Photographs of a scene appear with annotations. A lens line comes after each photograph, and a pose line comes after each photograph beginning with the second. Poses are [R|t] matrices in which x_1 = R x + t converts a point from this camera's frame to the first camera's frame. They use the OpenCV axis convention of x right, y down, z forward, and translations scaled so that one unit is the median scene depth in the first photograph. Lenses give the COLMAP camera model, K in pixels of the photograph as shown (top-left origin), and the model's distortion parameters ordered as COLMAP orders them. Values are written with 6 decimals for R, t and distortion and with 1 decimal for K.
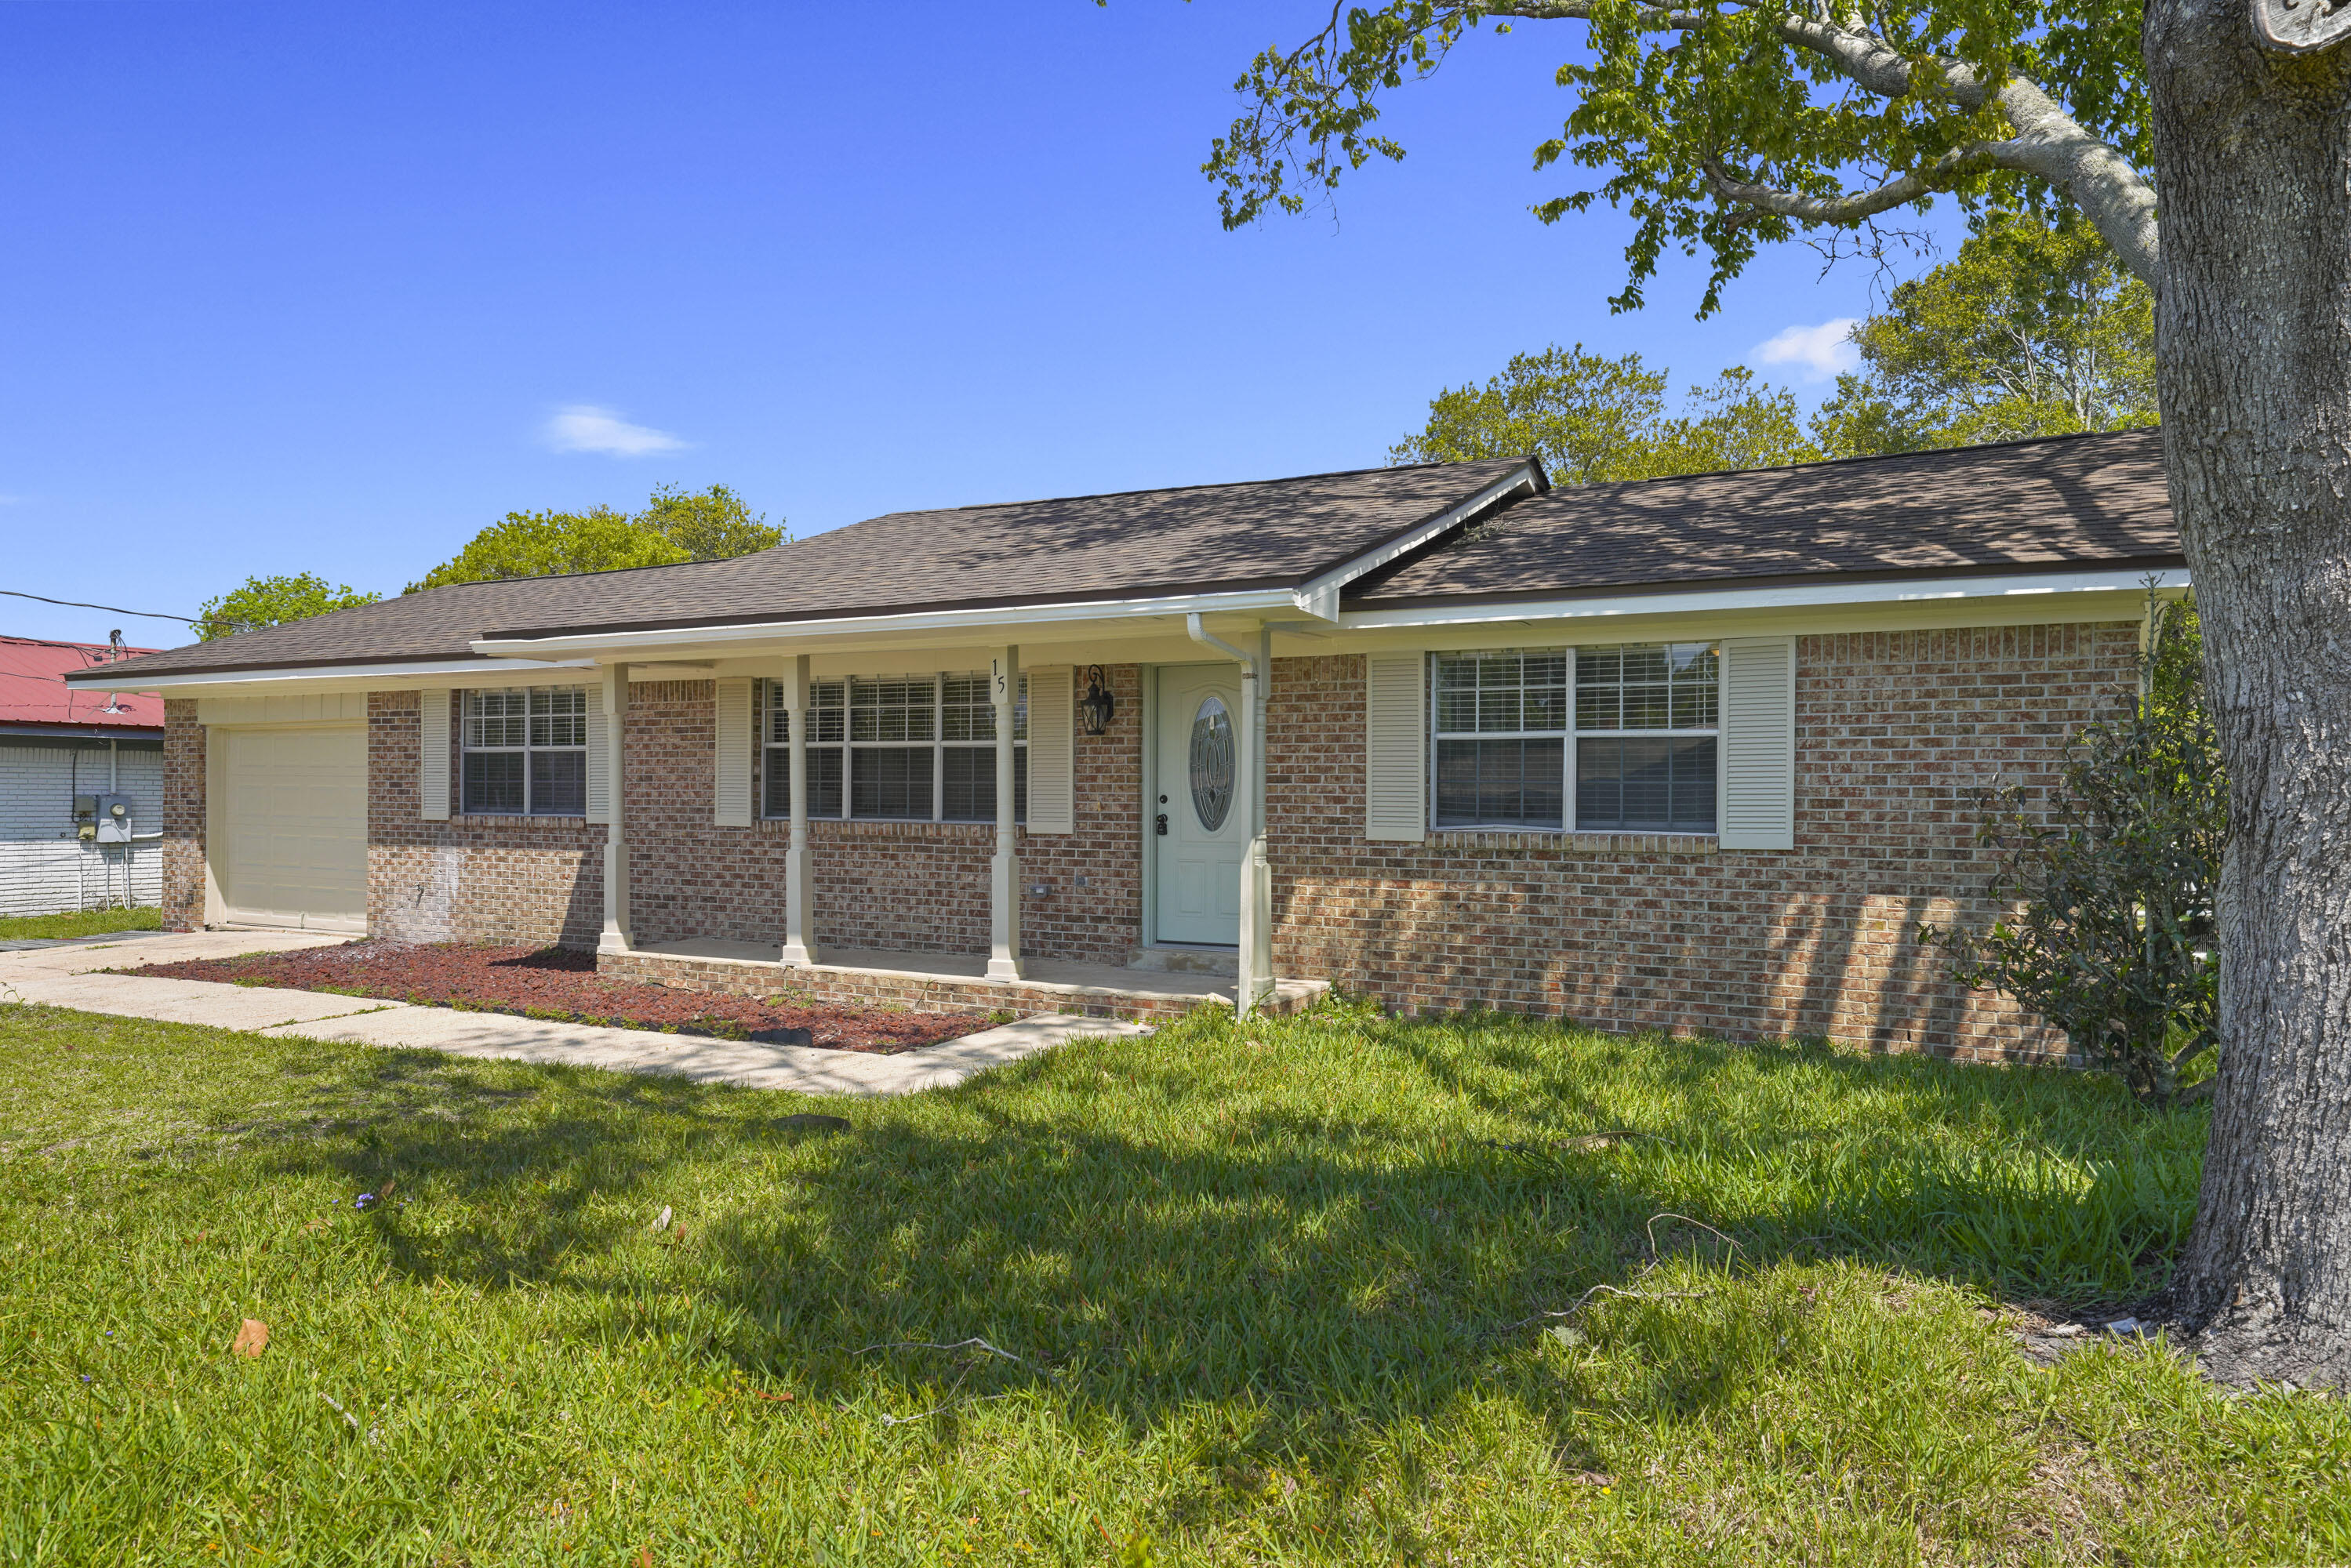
lens RADIAL K [[1595.9, 0, 1175.9], [0, 1595.9, 783.8], [0, 0, 1]] dist [0.008883, 0.000948]
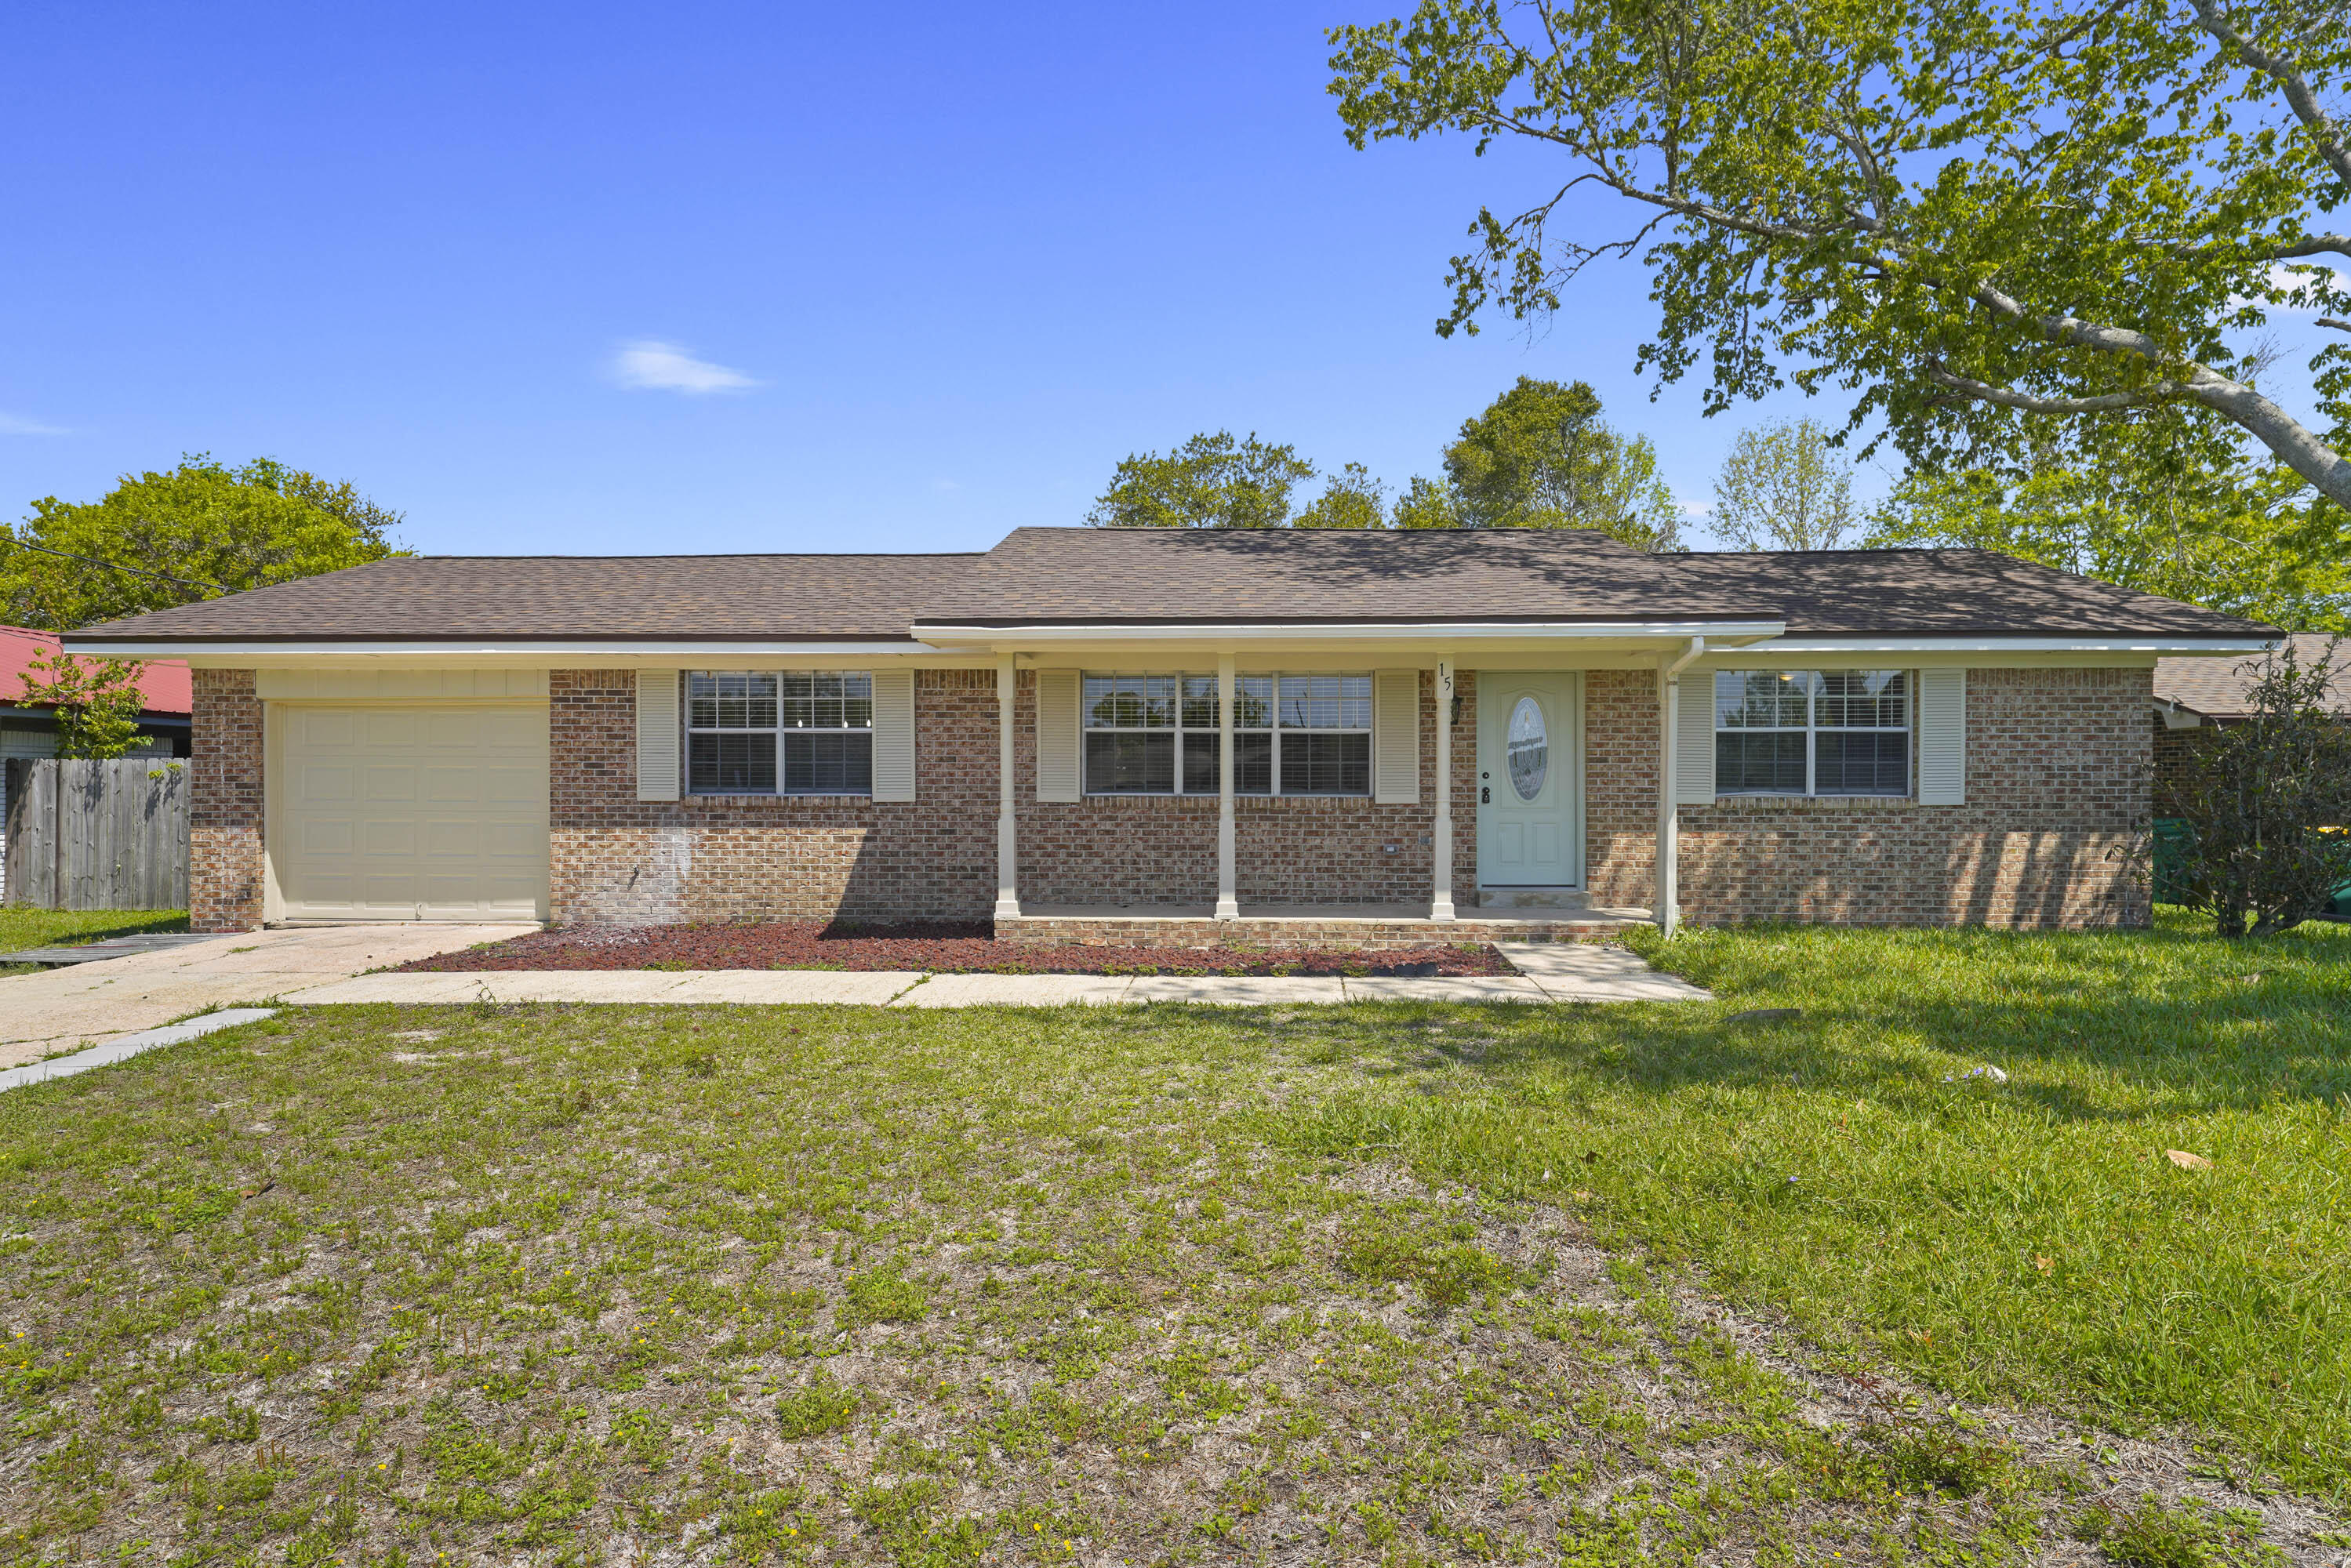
lens RADIAL K [[1309.2, 0, 1175.8], [0, 1309.2, 783.9], [0, 0, 1]] dist [0.004984, -0.001099]
pose [[0.888714, -0.005785, 0.458425, -0.709021], [0.001151, 0.999945, 0.010386, 0.005040], [-0.458460, -0.008703, 0.888672, 0.168878]]
